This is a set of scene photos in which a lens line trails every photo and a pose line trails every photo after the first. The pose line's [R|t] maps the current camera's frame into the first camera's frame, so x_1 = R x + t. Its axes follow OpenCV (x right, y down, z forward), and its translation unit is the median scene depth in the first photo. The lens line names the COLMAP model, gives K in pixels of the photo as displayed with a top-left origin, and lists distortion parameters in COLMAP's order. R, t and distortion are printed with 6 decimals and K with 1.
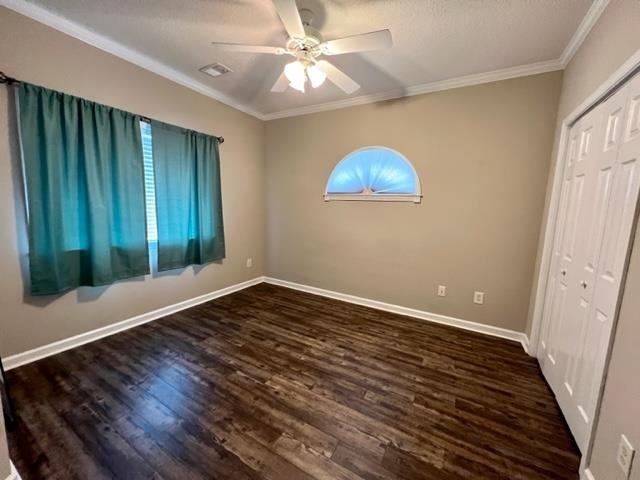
lens RADIAL K [[255.8, 0, 320.9], [0, 255.8, 239.4], [0, 0, 1]] dist [-0.001844, 0.000005]
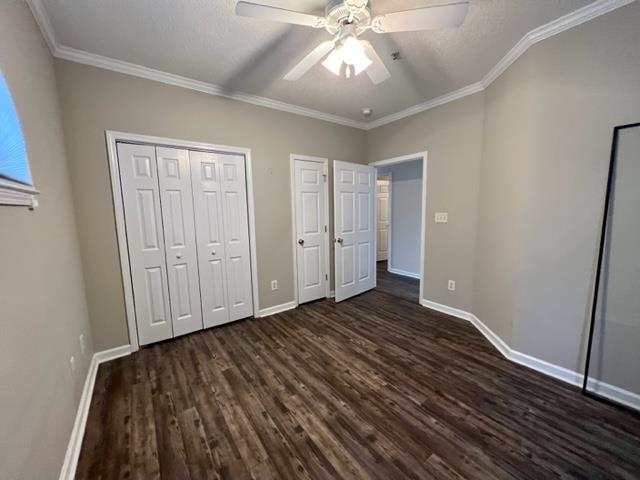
lens RADIAL K [[270.0, 0, 321.7], [0, 270.0, 242.3], [0, 0, 1]] dist [0.000525, 0.000066]
pose [[-0.920618, -0.066498, 0.384759, -0.324374], [0.035993, 0.966743, 0.253203, -0.263416], [-0.388801, 0.246952, -0.887608, 1.755285]]
